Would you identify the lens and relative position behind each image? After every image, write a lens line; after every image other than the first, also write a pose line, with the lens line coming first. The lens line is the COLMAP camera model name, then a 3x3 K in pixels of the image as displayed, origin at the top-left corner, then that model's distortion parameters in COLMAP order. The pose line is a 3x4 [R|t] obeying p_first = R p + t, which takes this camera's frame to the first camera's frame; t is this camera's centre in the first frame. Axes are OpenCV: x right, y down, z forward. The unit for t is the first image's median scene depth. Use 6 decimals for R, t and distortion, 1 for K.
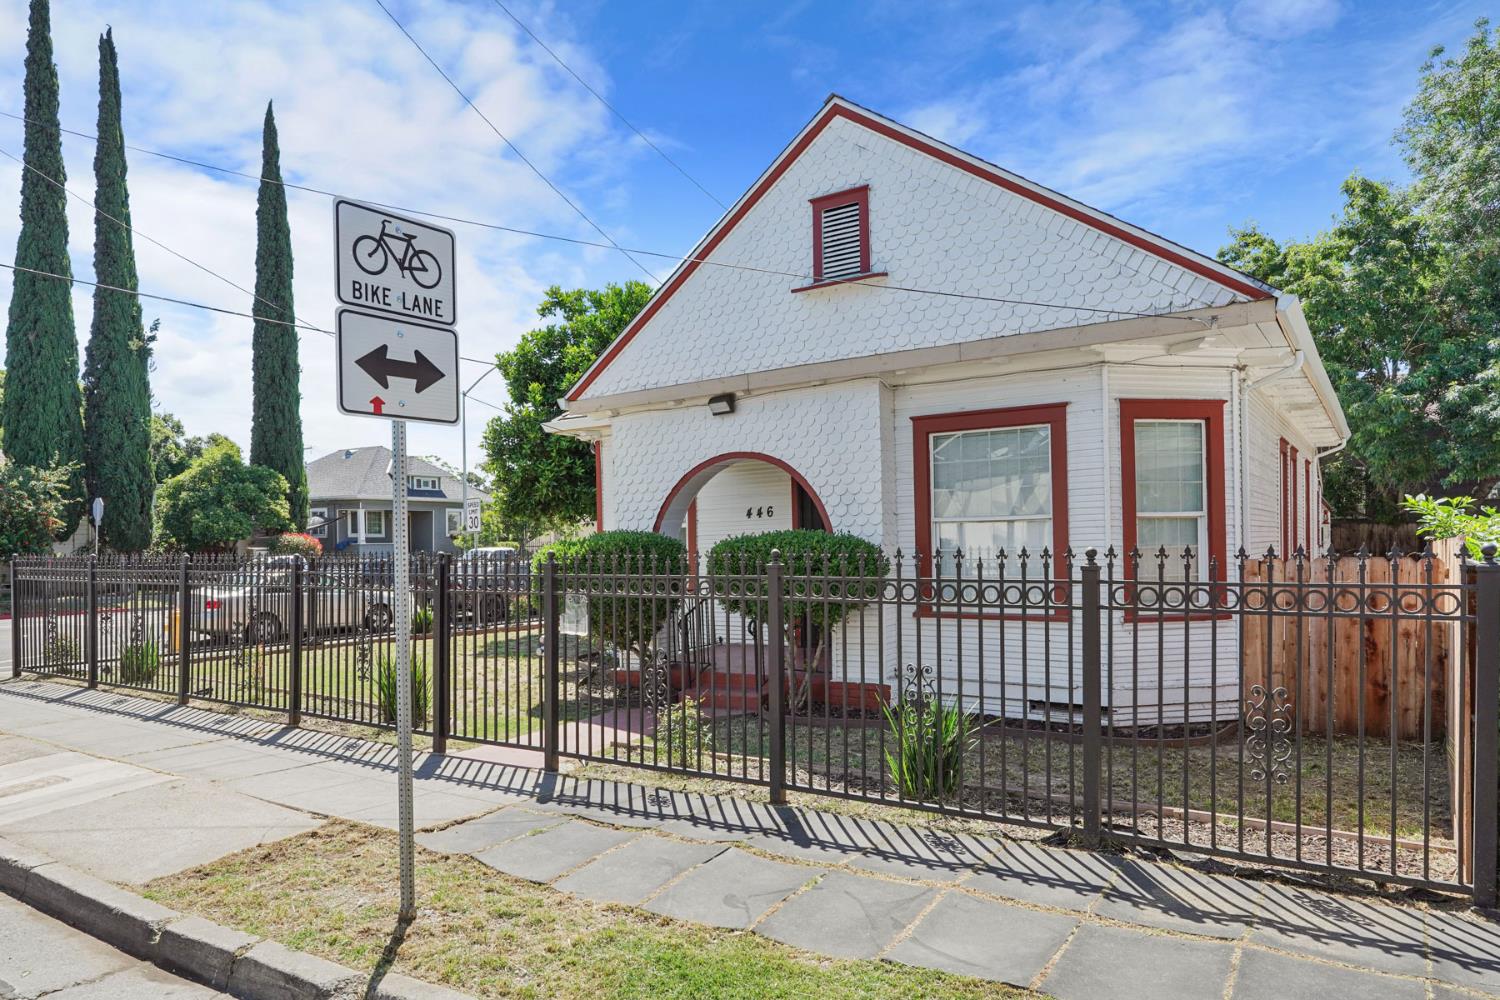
lens RADIAL K [[948.8, 0, 759.1], [0, 948.8, 562.9], [0, 0, 1]] dist [0.000812, 0.001590]
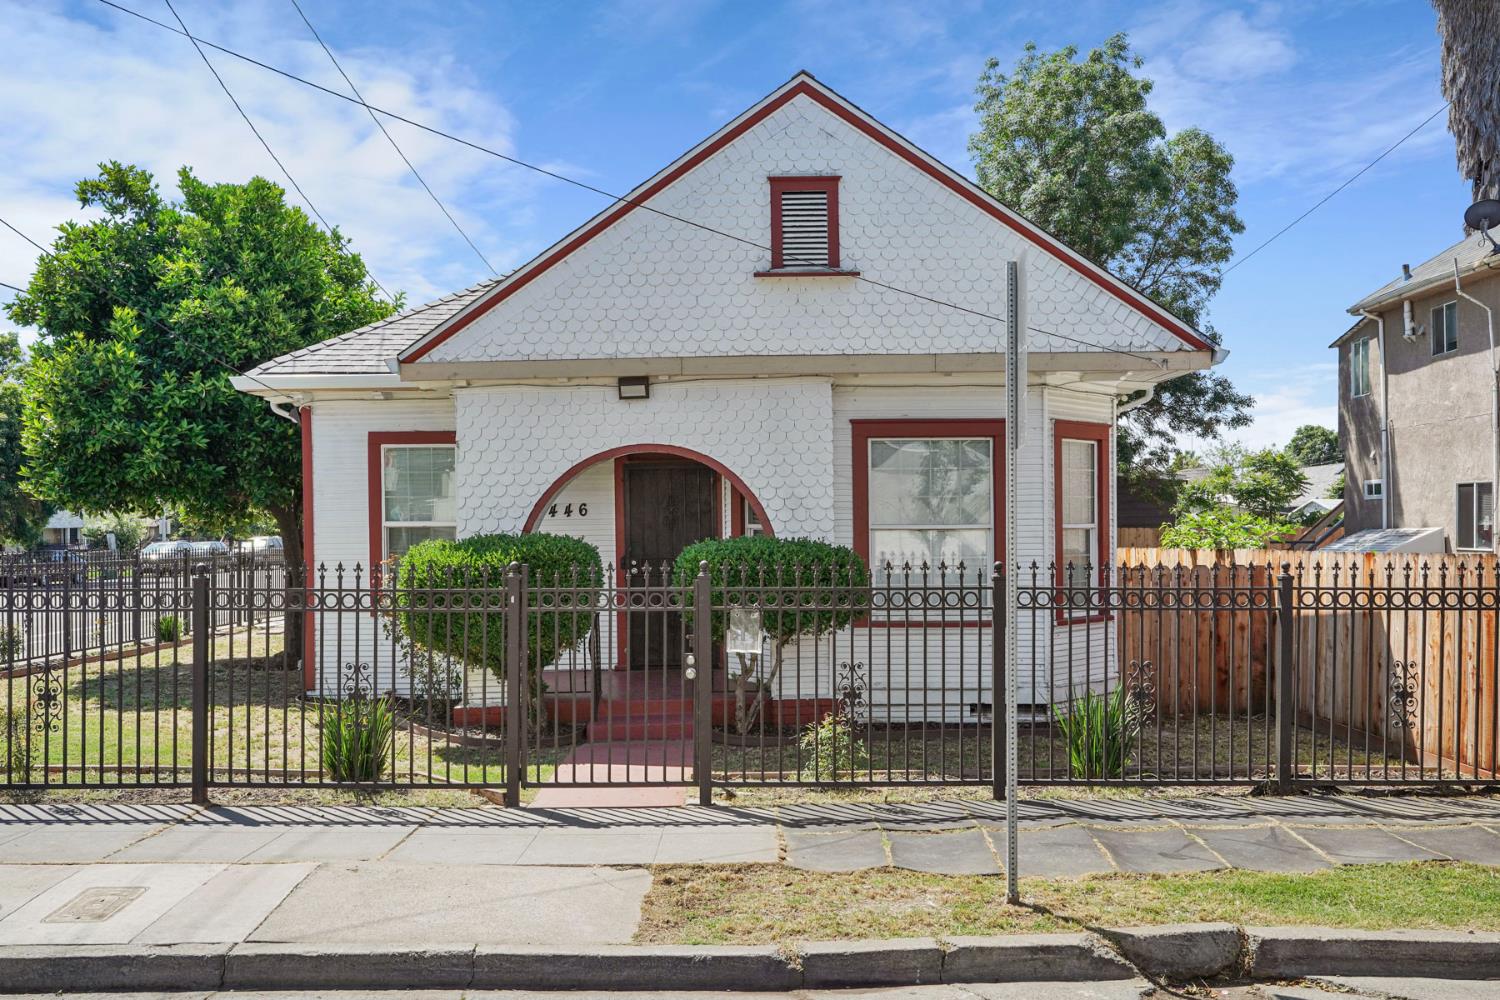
lens RADIAL K [[1279.3, 0, 748.8], [0, 1279.3, 575.0], [0, 0, 1]] dist [0.013755, -0.006817]
pose [[0.833829, -0.006720, 0.551983, -0.671272], [0.003004, 0.999966, 0.007637, -0.006511], [-0.552015, -0.004710, 0.833821, -0.027304]]
